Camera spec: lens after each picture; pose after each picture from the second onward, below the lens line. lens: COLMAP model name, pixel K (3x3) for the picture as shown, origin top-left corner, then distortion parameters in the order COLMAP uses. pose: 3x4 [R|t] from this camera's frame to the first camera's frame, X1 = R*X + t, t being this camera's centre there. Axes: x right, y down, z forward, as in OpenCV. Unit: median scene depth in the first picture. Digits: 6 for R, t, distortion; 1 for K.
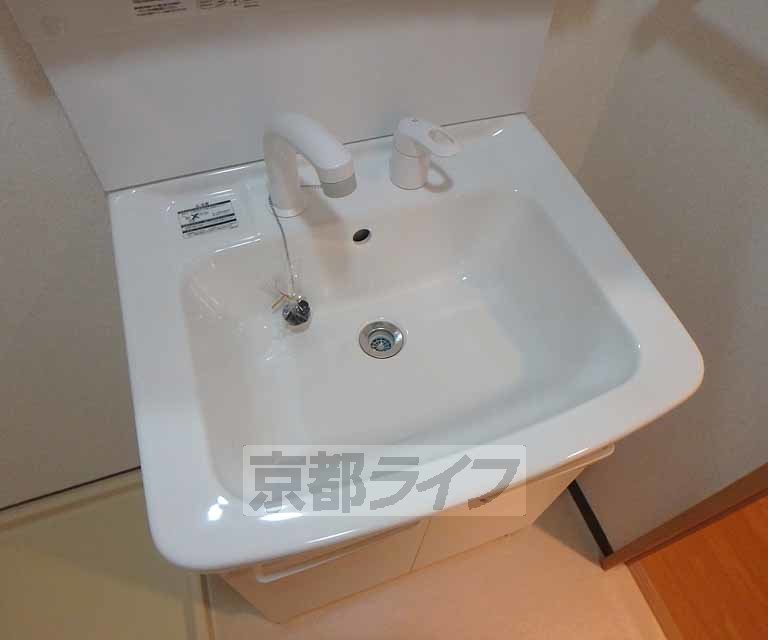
lens RADIAL K [[520.6, 0, 385.0], [0, 520.6, 320.9], [0, 0, 1]] dist [-0.037870, 0.000843]
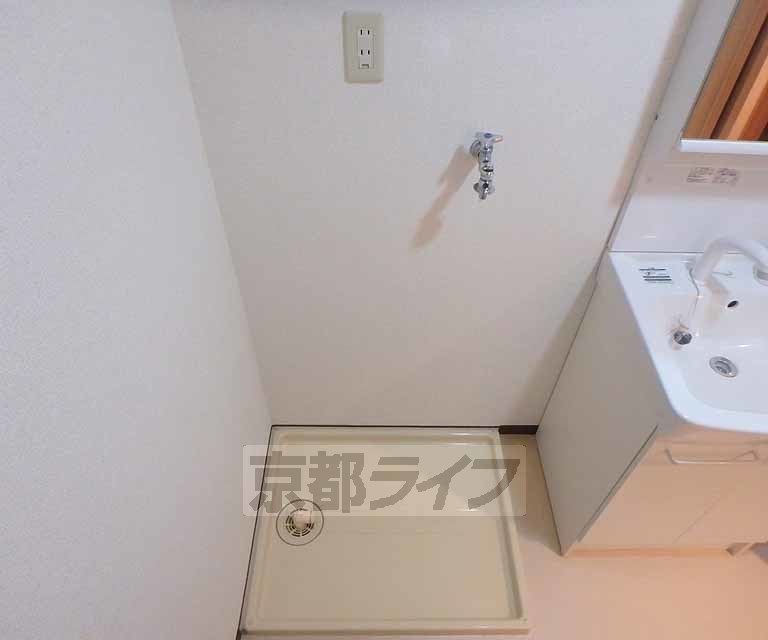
lens RADIAL K [[520.6, 0, 383.1], [0, 520.6, 321.3], [0, 0, 1]] dist [-0.037870, 0.000843]
pose [[0.940180, 0.234339, -0.247280, -0.763296], [-0.266770, 0.957851, -0.106559, 0.416907], [0.211886, 0.166151, 0.963067, -0.965945]]
